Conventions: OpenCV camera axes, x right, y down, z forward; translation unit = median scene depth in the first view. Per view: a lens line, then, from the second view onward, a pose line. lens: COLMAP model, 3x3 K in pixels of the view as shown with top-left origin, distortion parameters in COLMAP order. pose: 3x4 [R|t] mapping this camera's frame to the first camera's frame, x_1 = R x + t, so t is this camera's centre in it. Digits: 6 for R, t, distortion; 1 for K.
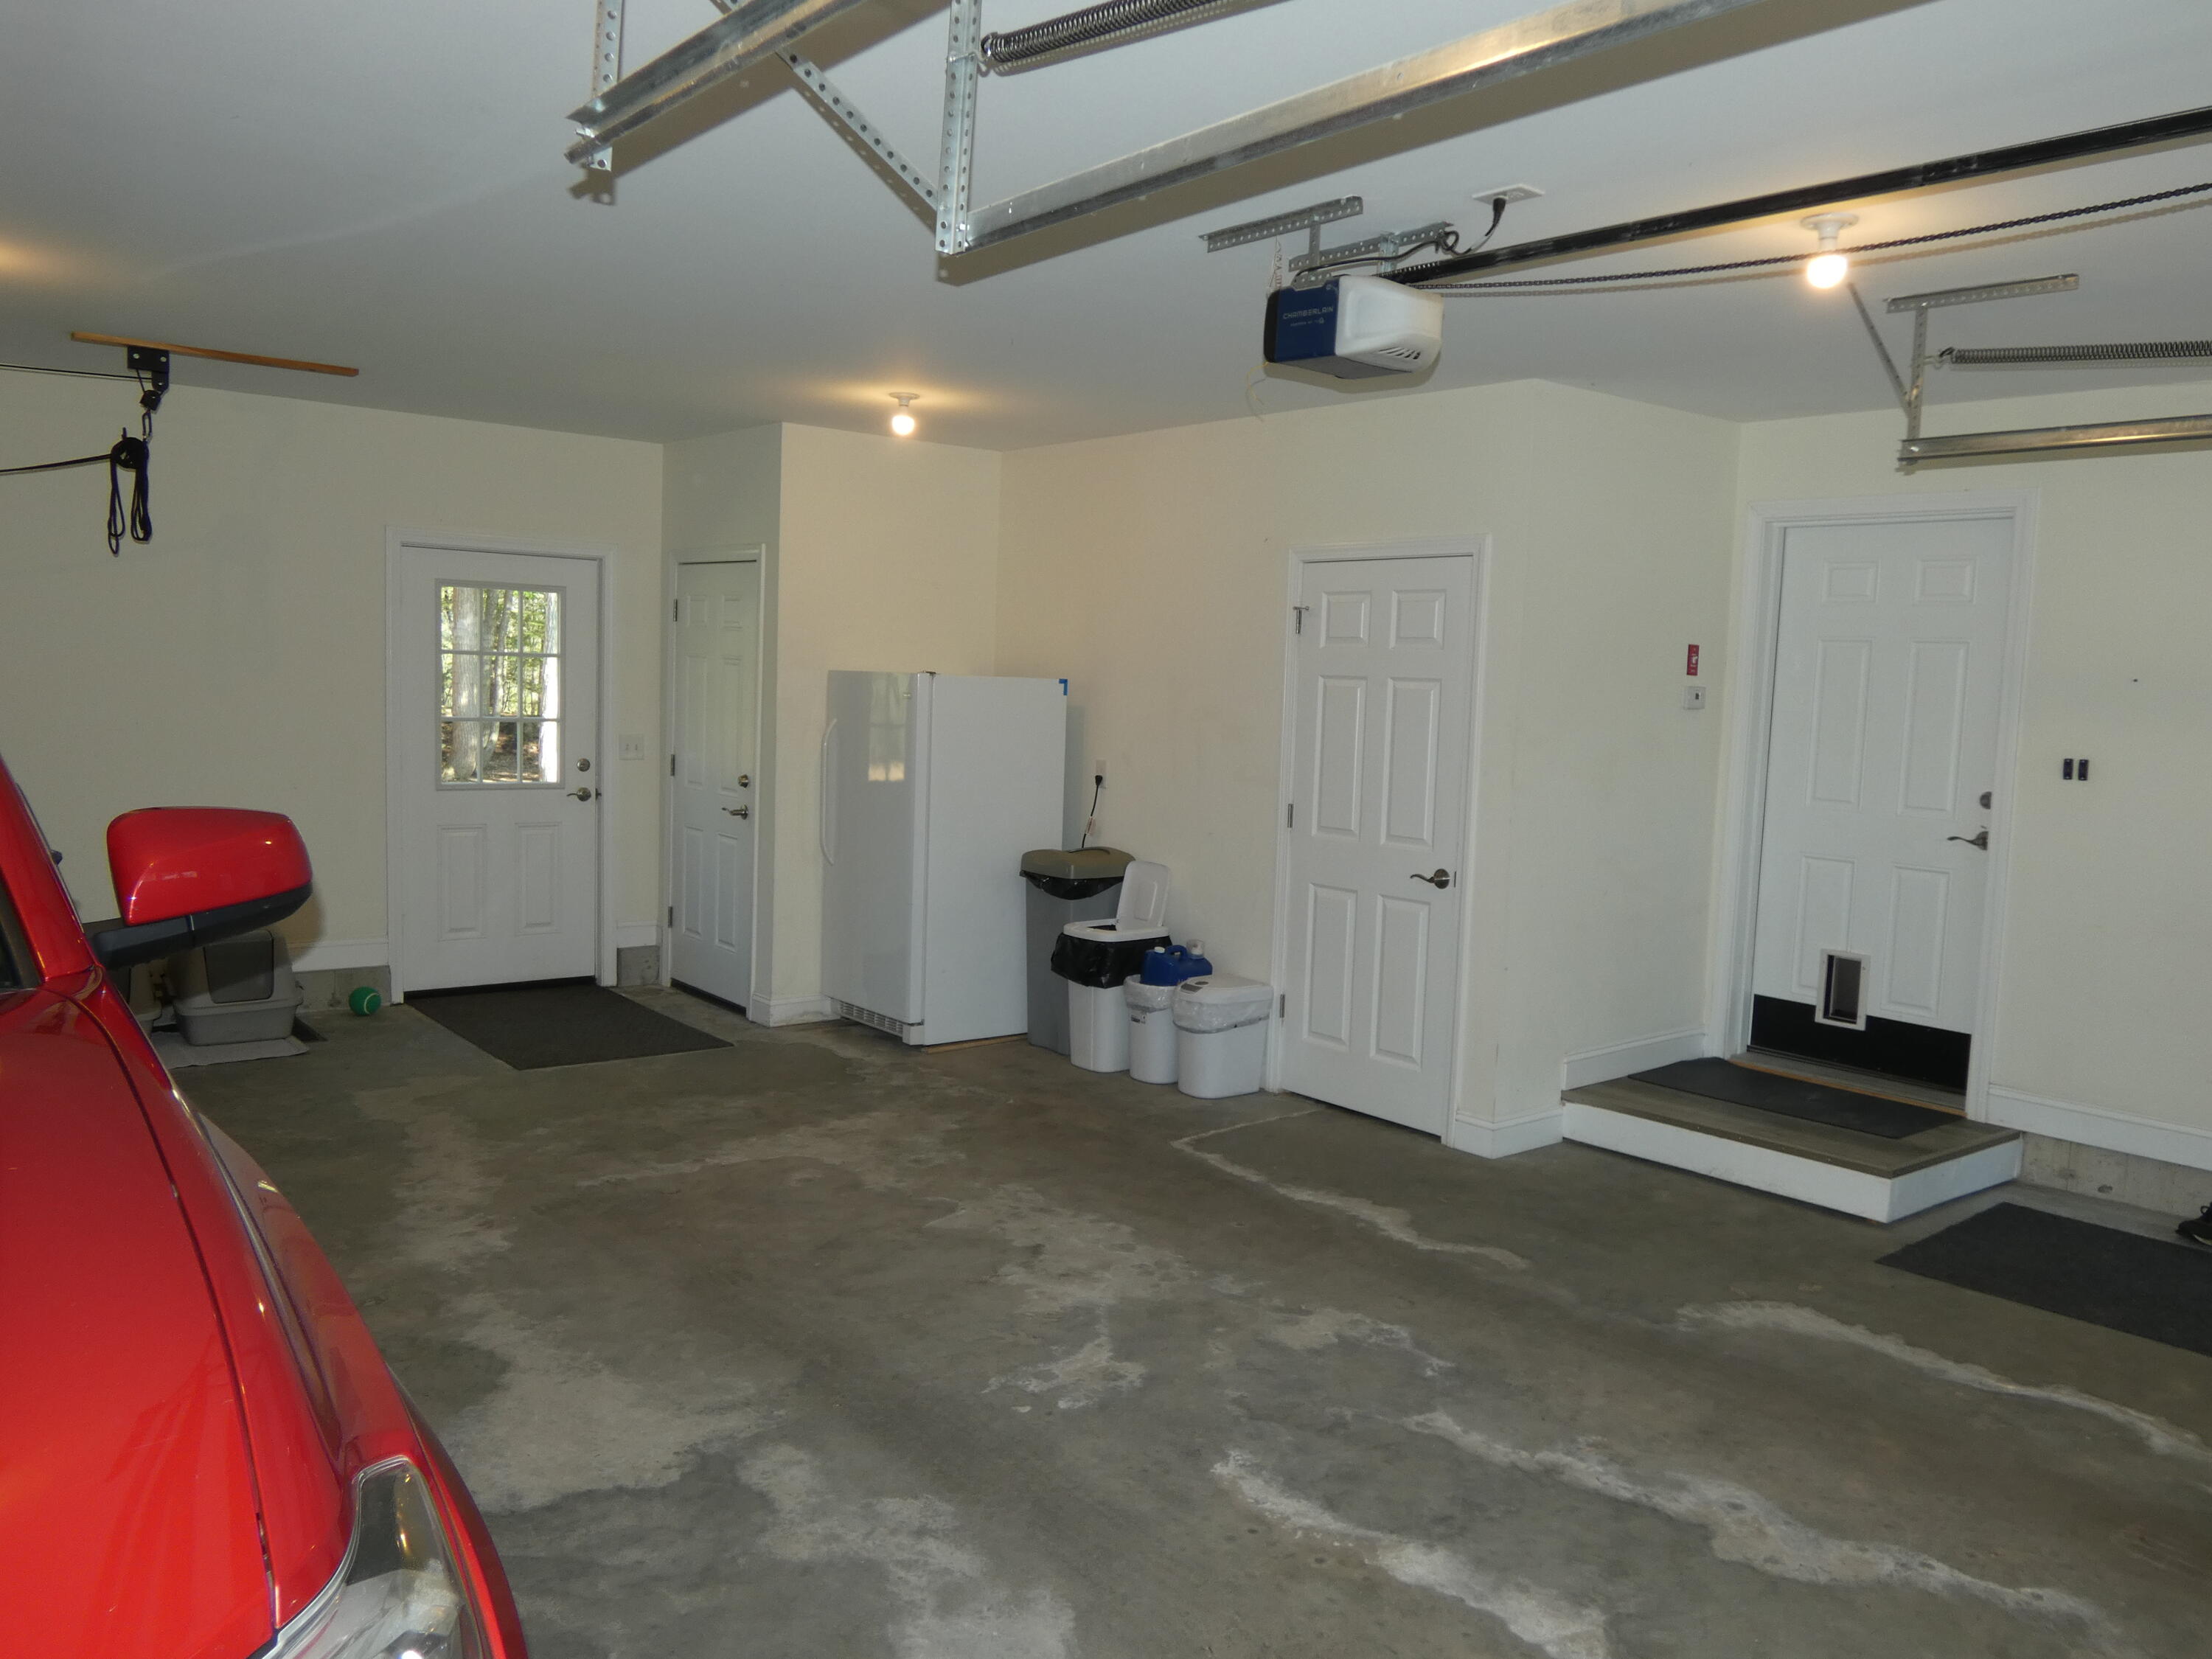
lens RADIAL K [[1665.2, 0, 1106.0], [0, 1665.2, 829.5], [0, 0, 1]] dist [-0.001648, -0.035491]
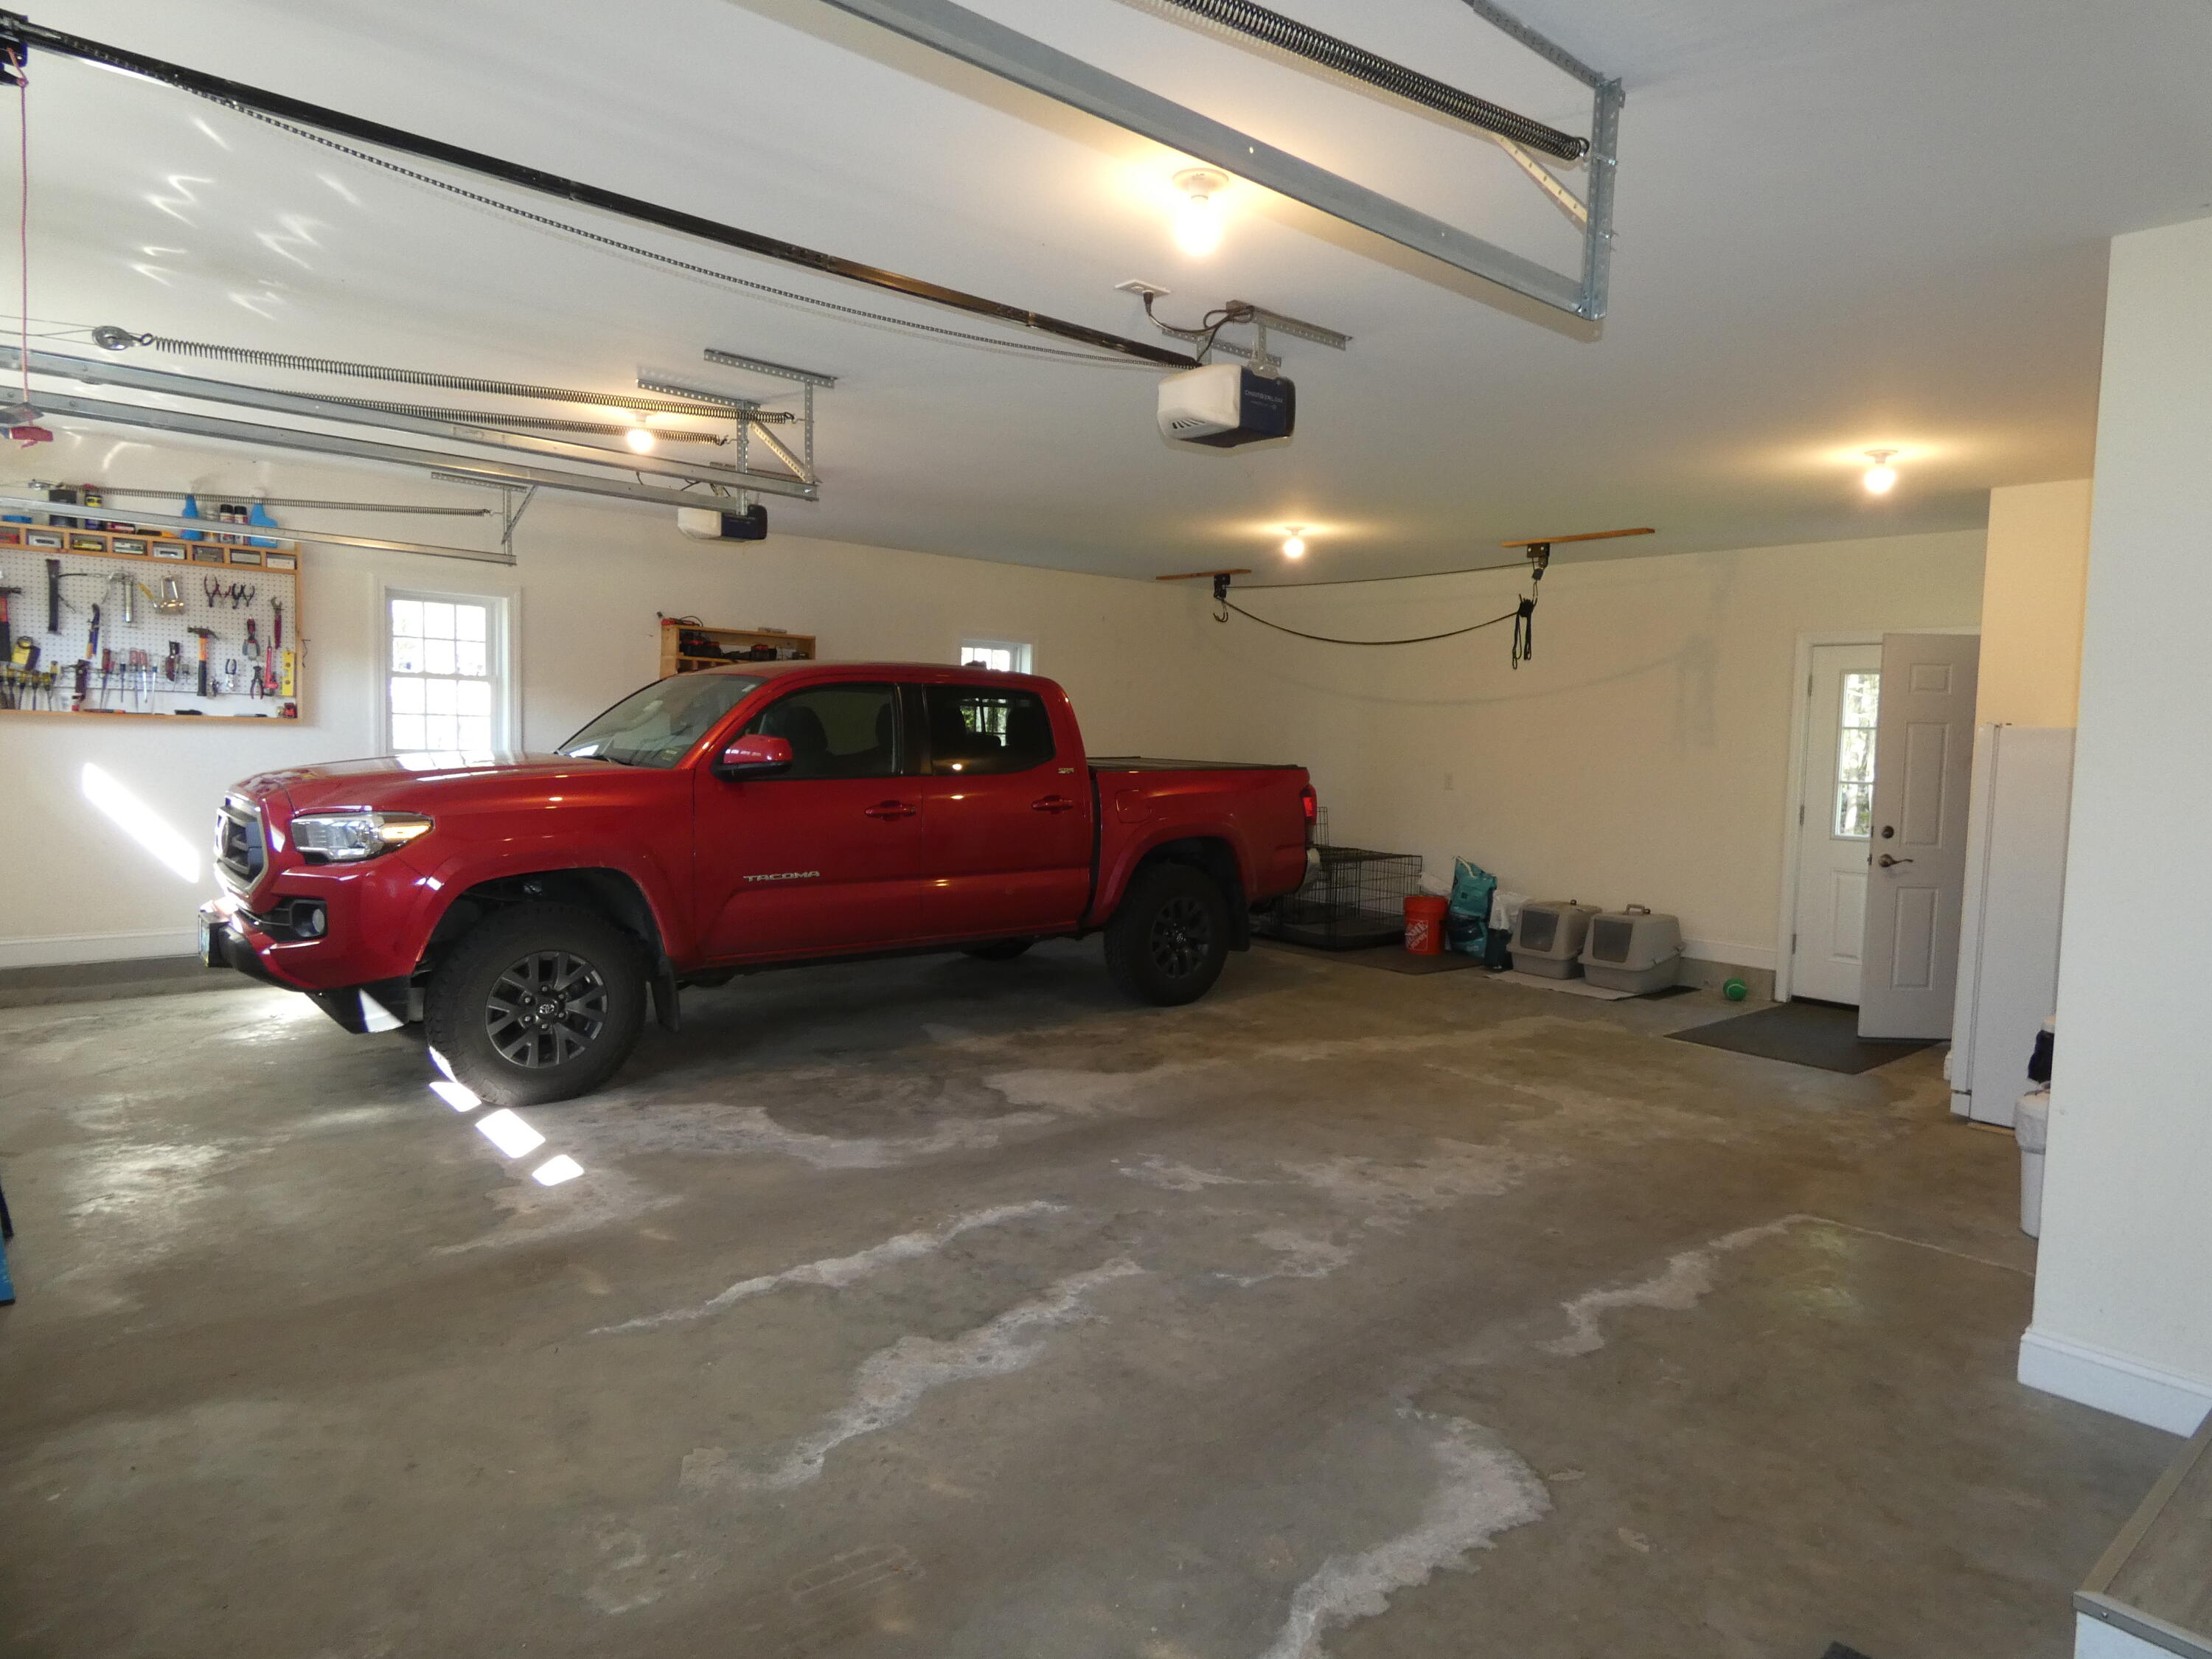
lens RADIAL K [[1306.4, 0, 1122.3], [0, 1306.4, 833.3], [0, 0, 1]] dist [-0.031263, -0.000452]
pose [[0.027876, 0.040963, -0.998772, 1.017828], [-0.118600, 0.992238, 0.037385, -0.003665], [0.992551, 0.117412, 0.032517, 0.813800]]
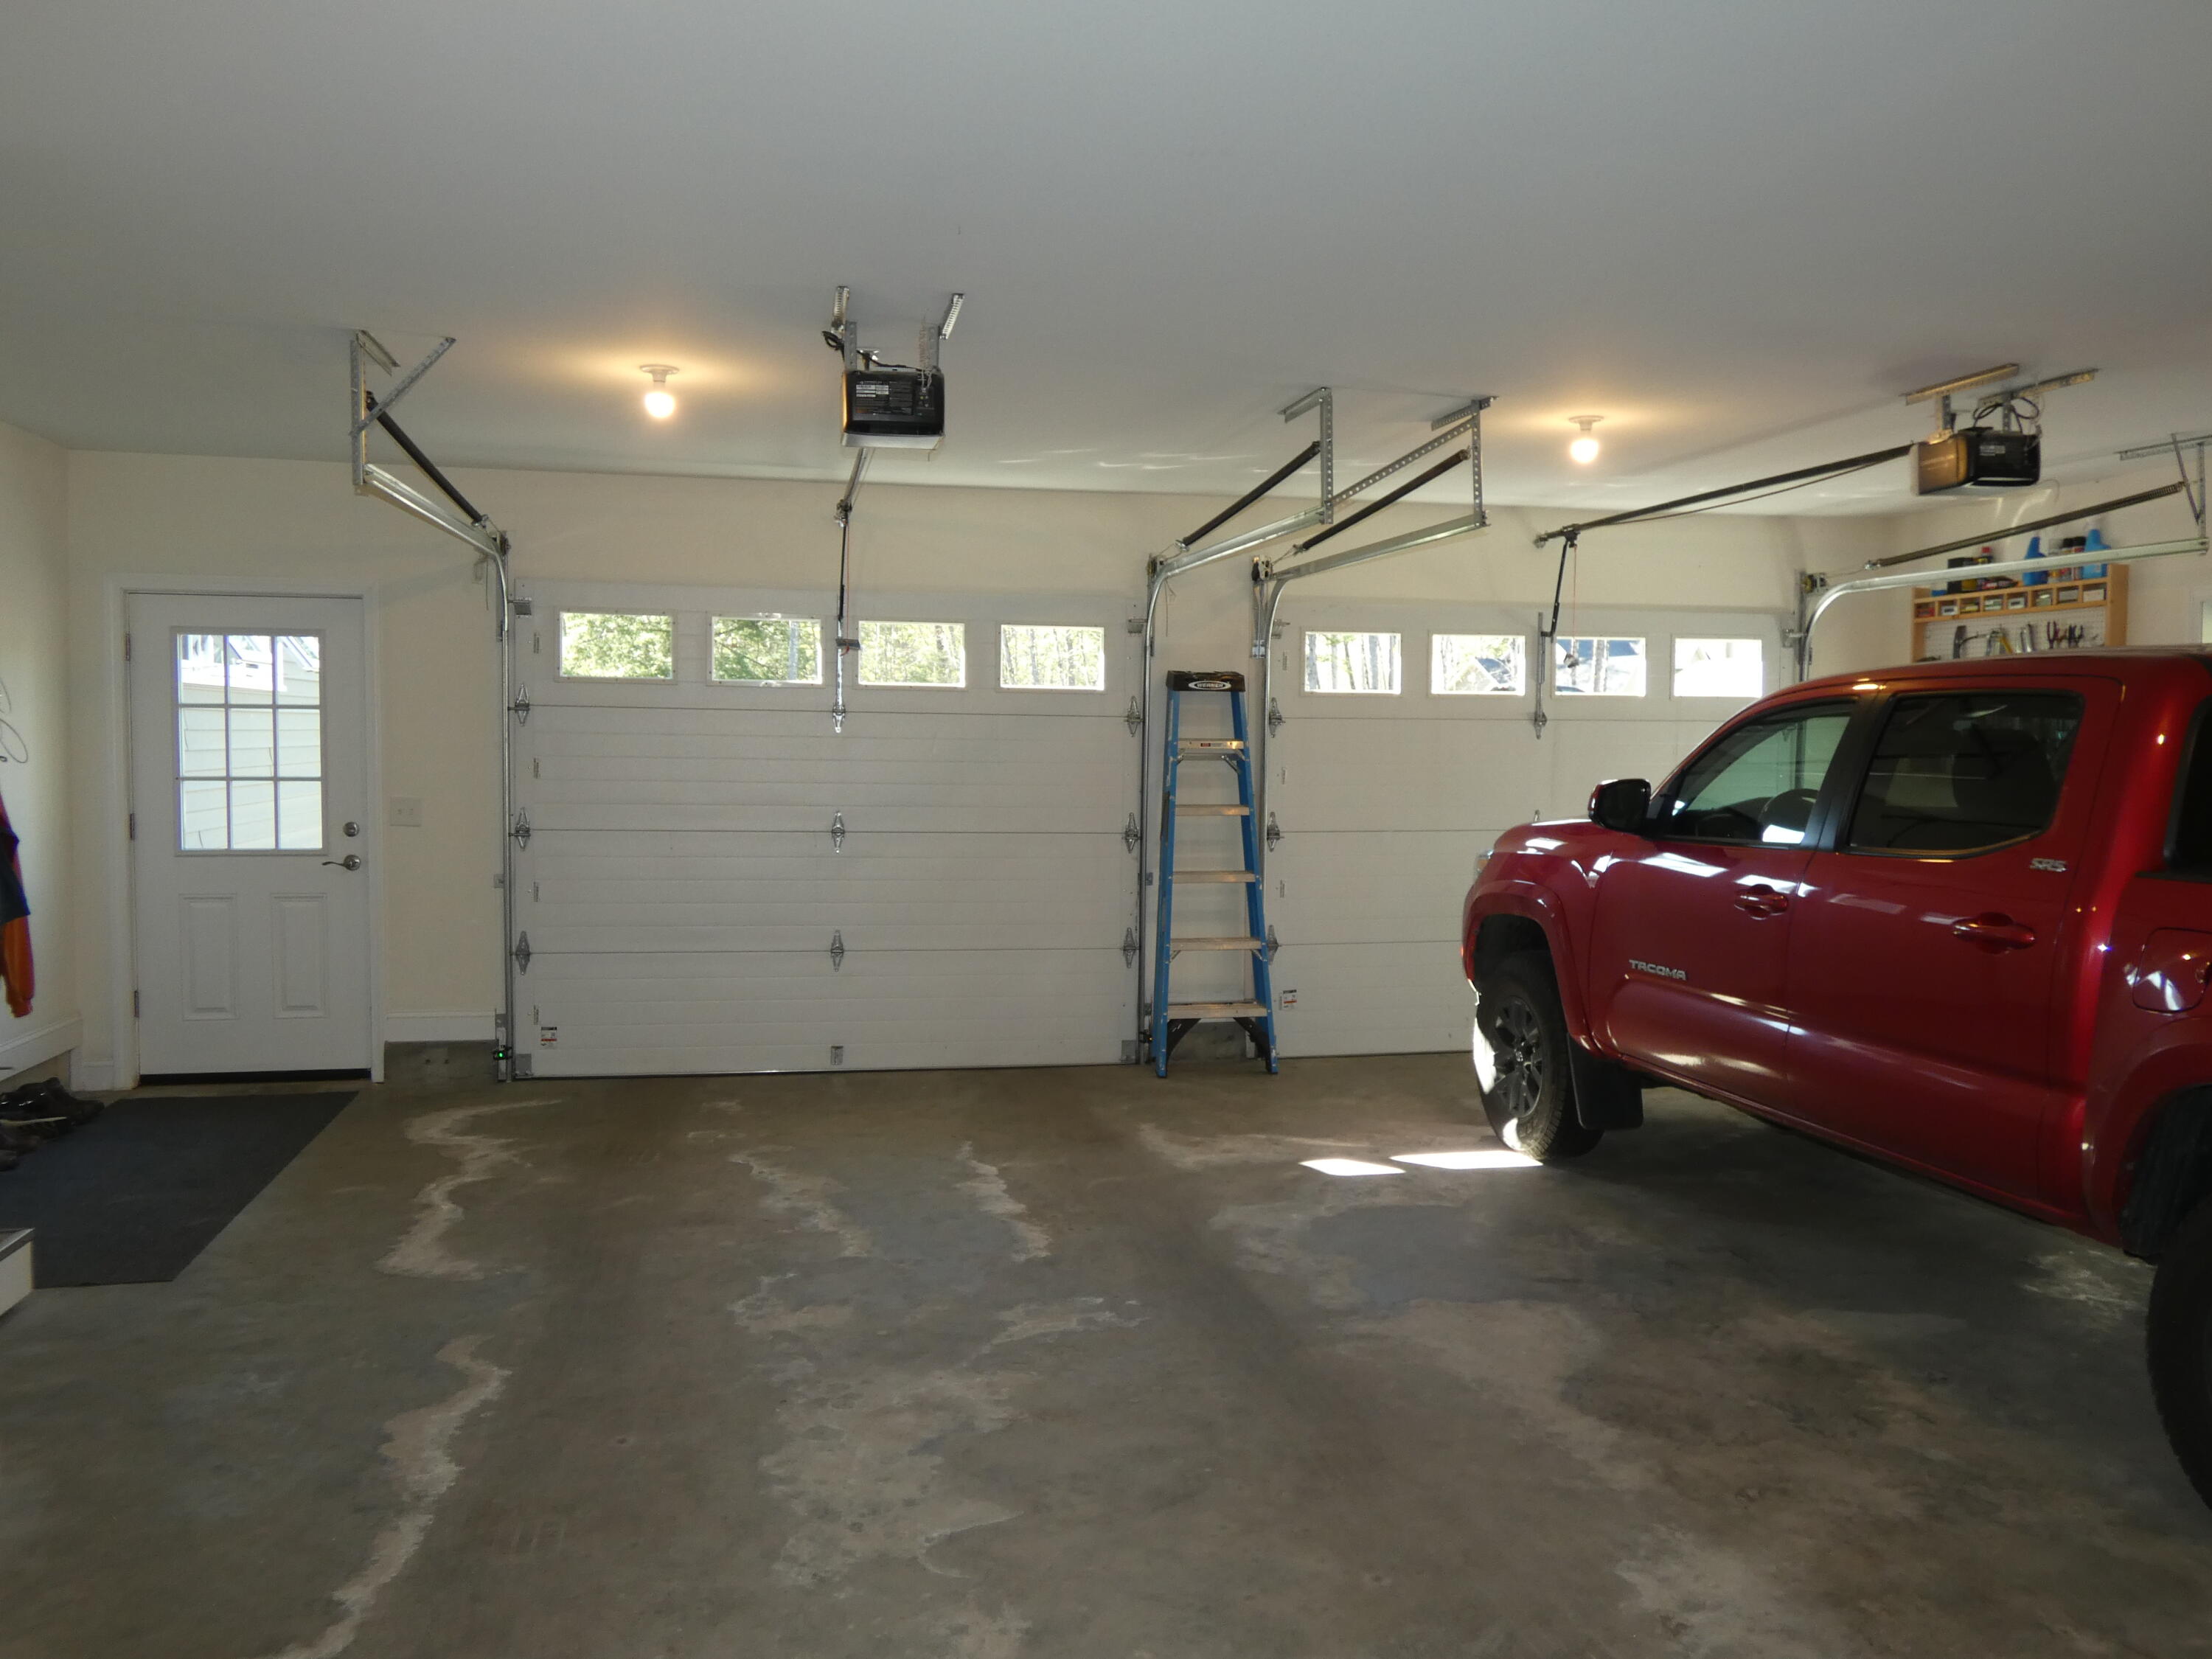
lens RADIAL K [[1665.2, 0, 1106.0], [0, 1665.2, 829.5], [0, 0, 1]] dist [-0.001648, -0.035491]
pose [[-0.887164, -0.070835, 0.455984, -0.499600], [0.000509, 0.987997, 0.154469, -0.165880], [-0.461453, 0.137272, -0.876480, 1.788942]]
